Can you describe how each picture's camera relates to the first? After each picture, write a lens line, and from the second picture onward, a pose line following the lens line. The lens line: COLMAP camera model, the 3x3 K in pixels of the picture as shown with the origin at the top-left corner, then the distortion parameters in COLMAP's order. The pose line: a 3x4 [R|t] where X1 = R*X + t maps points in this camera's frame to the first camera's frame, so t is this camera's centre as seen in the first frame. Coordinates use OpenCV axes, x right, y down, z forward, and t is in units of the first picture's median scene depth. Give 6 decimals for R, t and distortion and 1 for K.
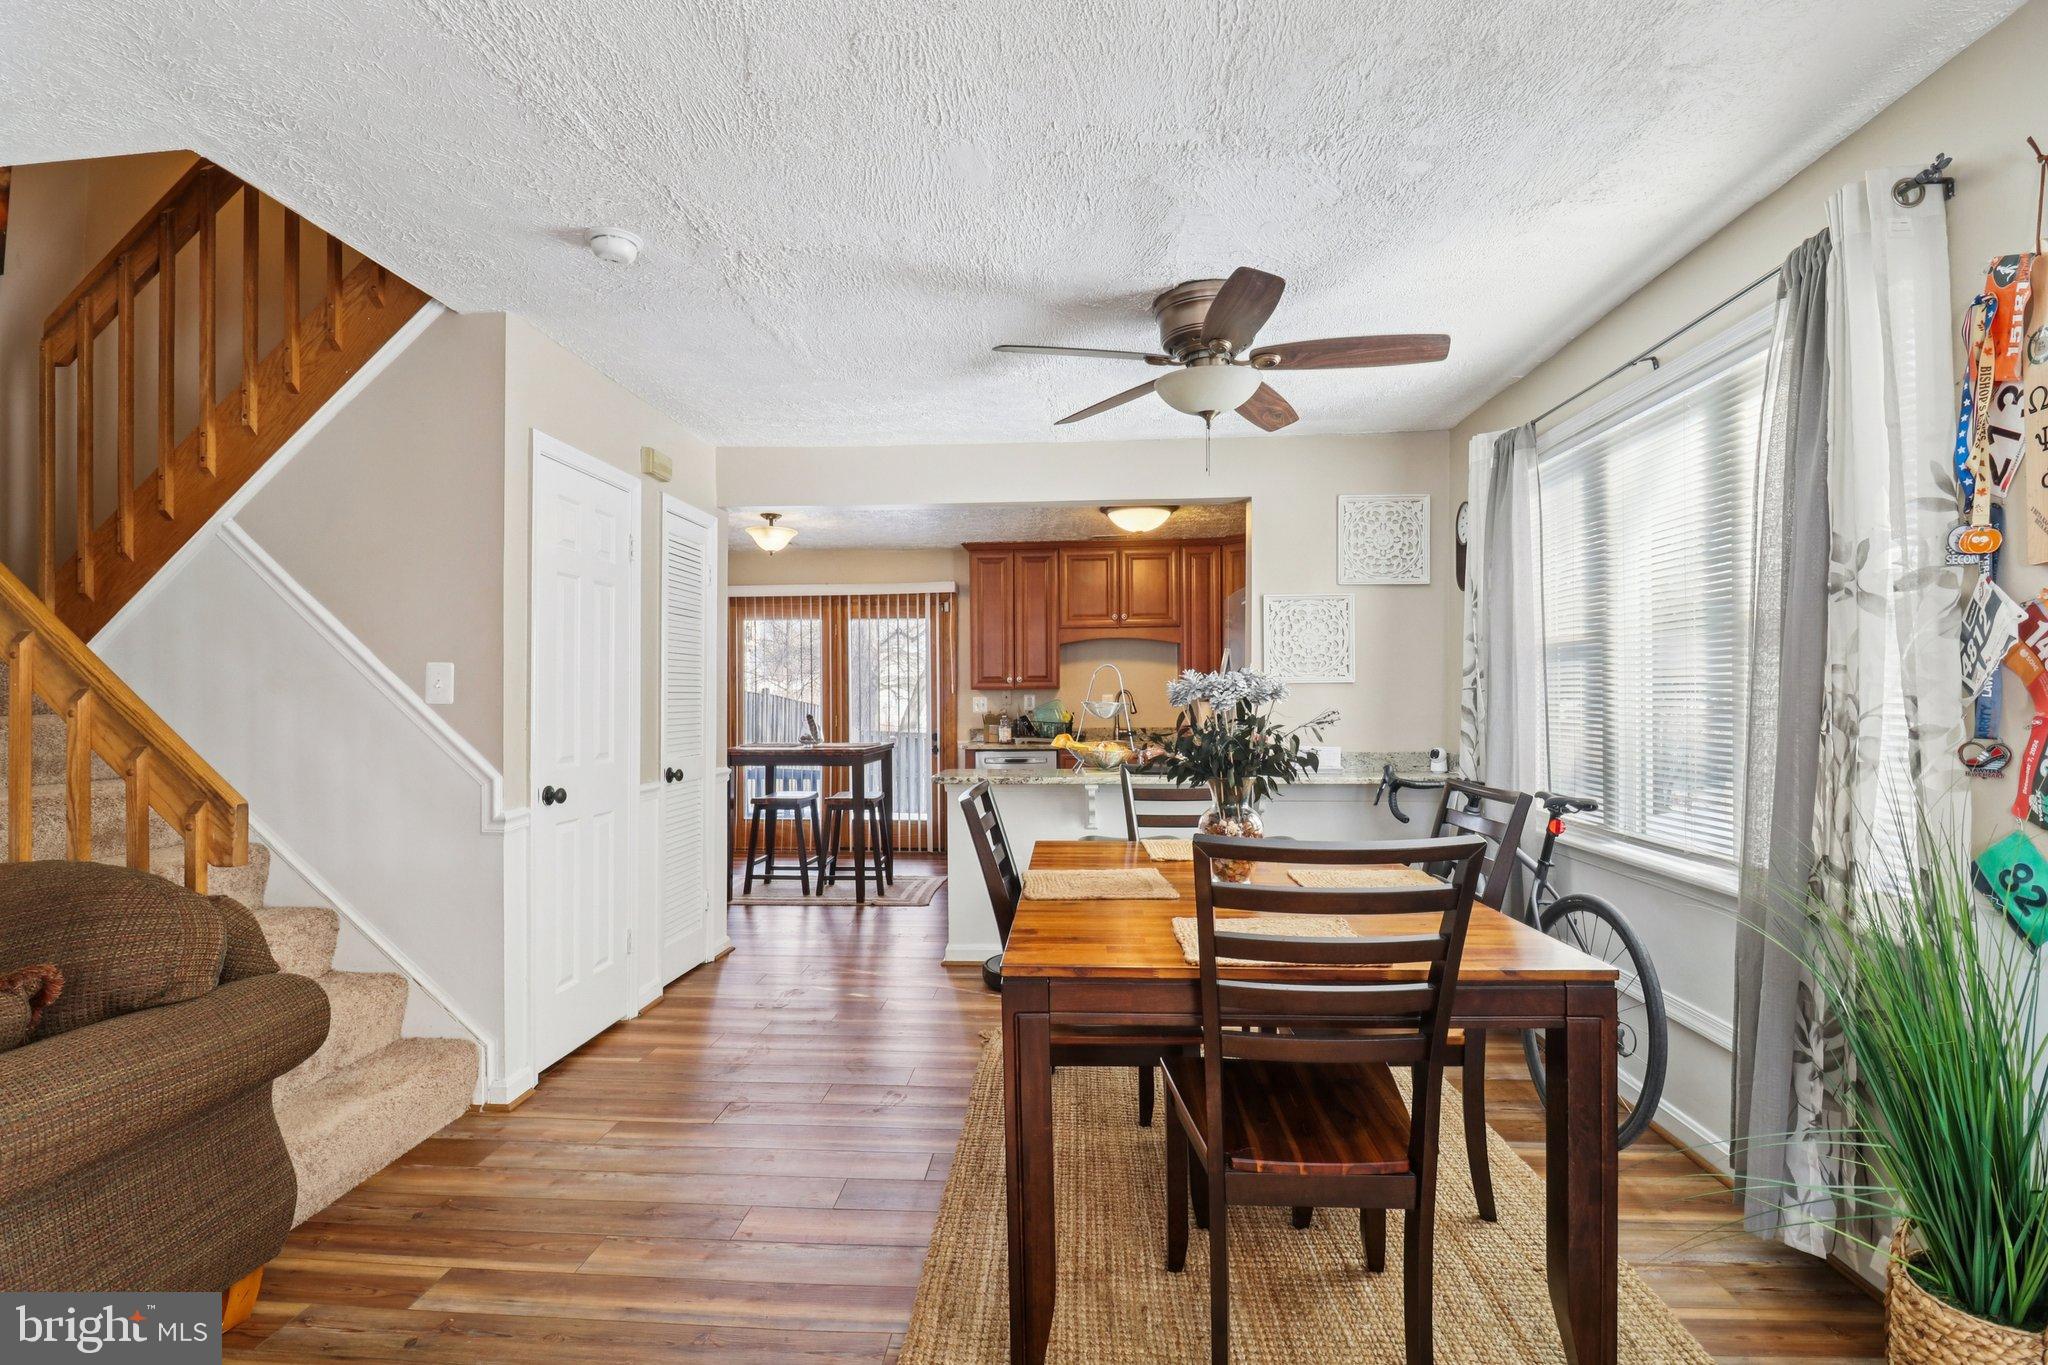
lens RADIAL K [[976.3, 0, 1025.3], [0, 976.3, 701.4], [0, 0, 1]] dist [-0.001602, -0.011695]
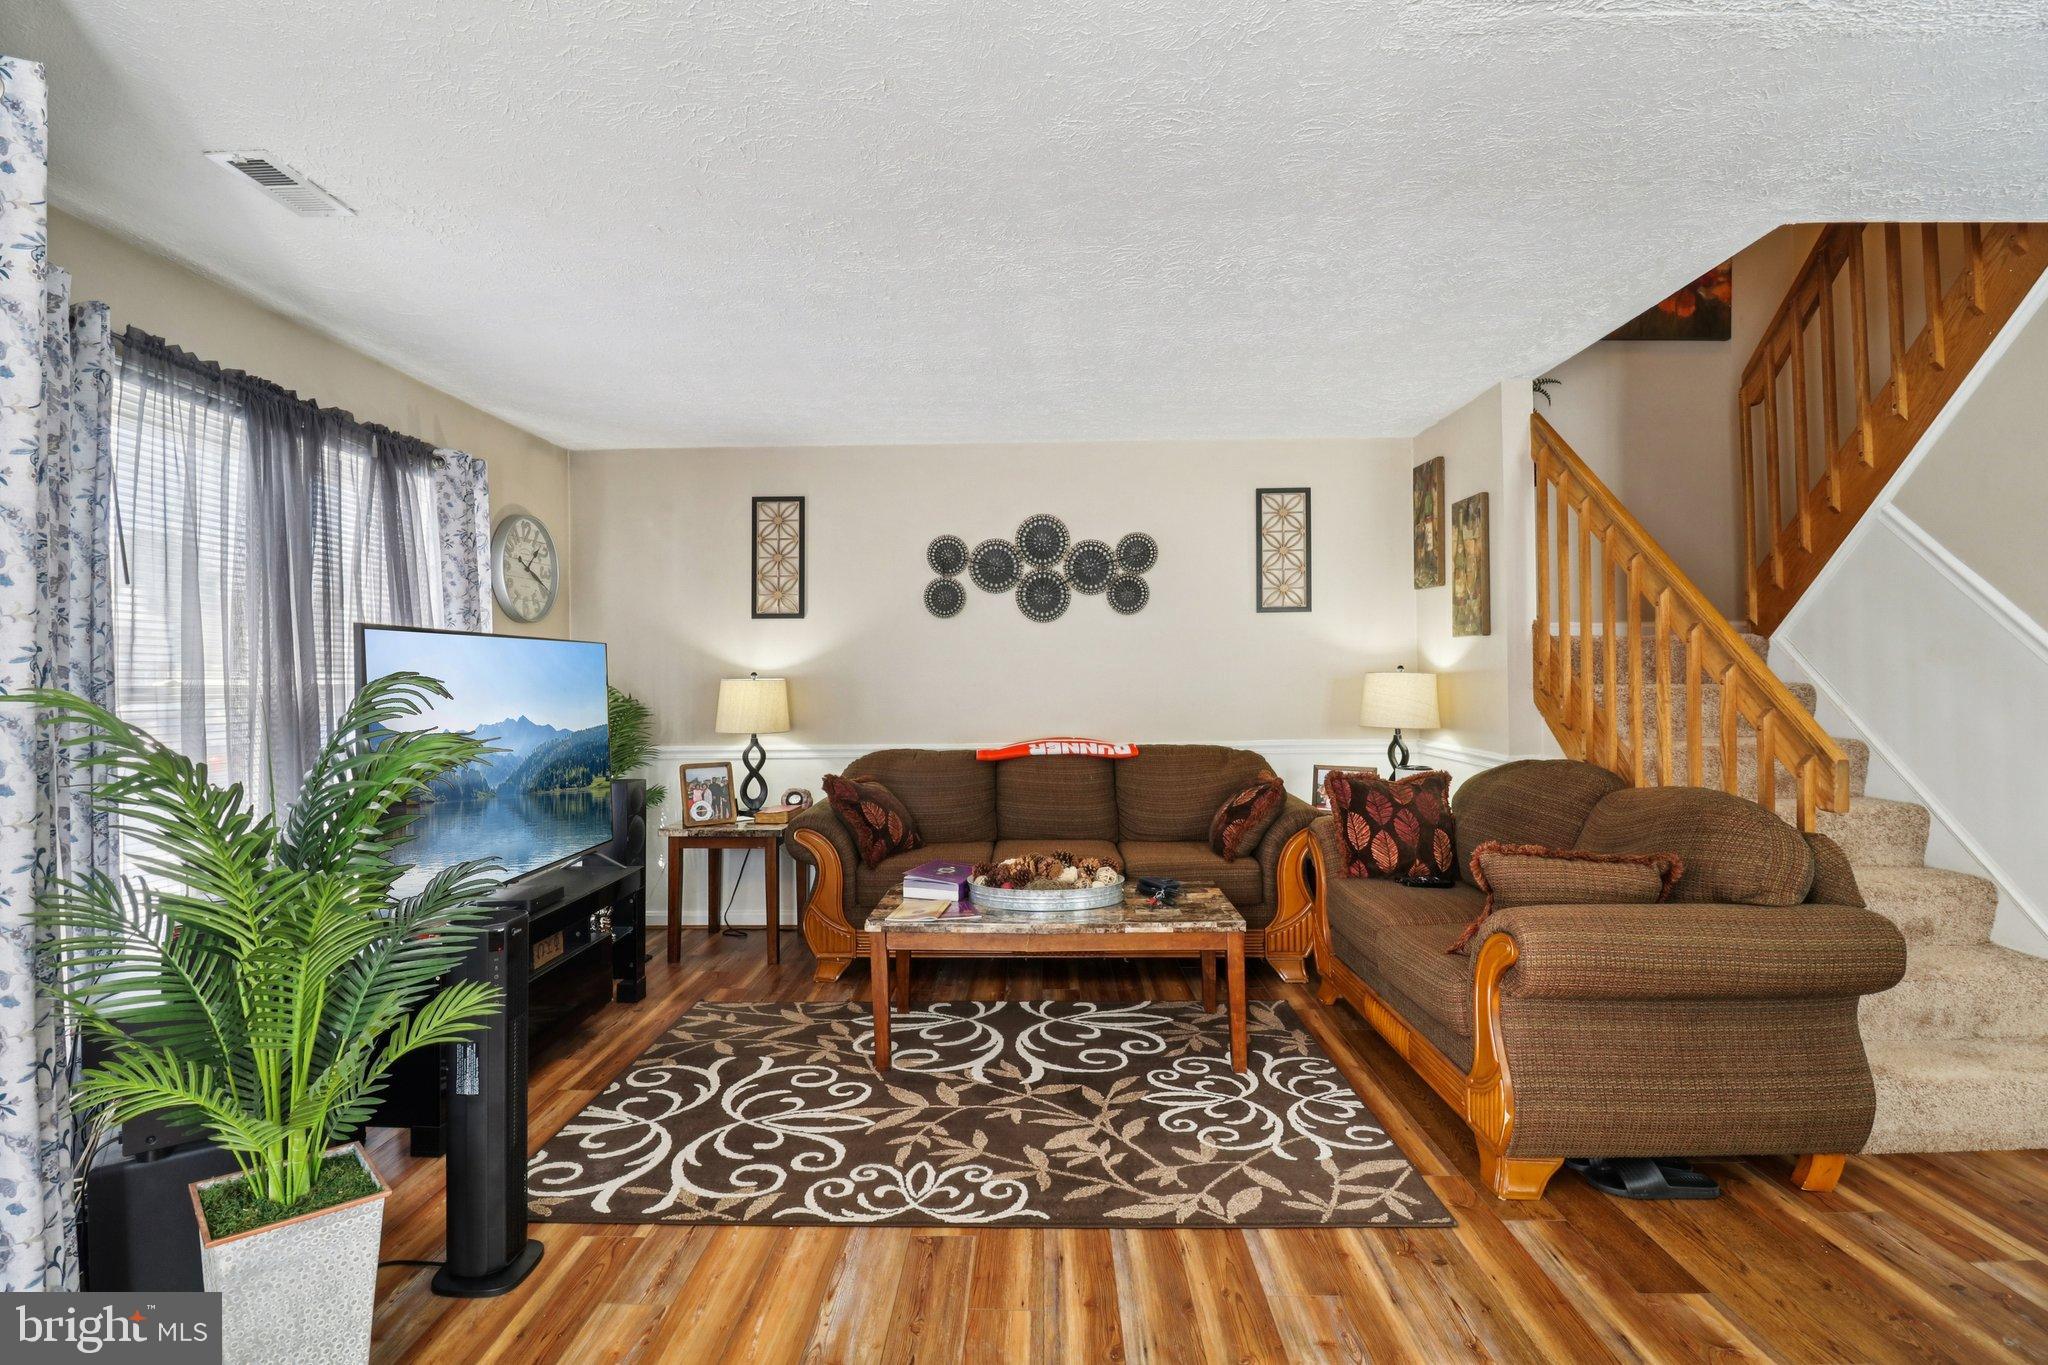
lens RADIAL K [[975.8, 0, 1008.9], [0, 975.8, 652.3], [0, 0, 1]] dist [-0.001260, -0.014588]
pose [[0.044328, -0.028306, -0.998616, 0.304056], [0.009994, 0.999561, -0.027889, -0.000871], [0.998967, -0.008744, 0.044591, -0.050920]]
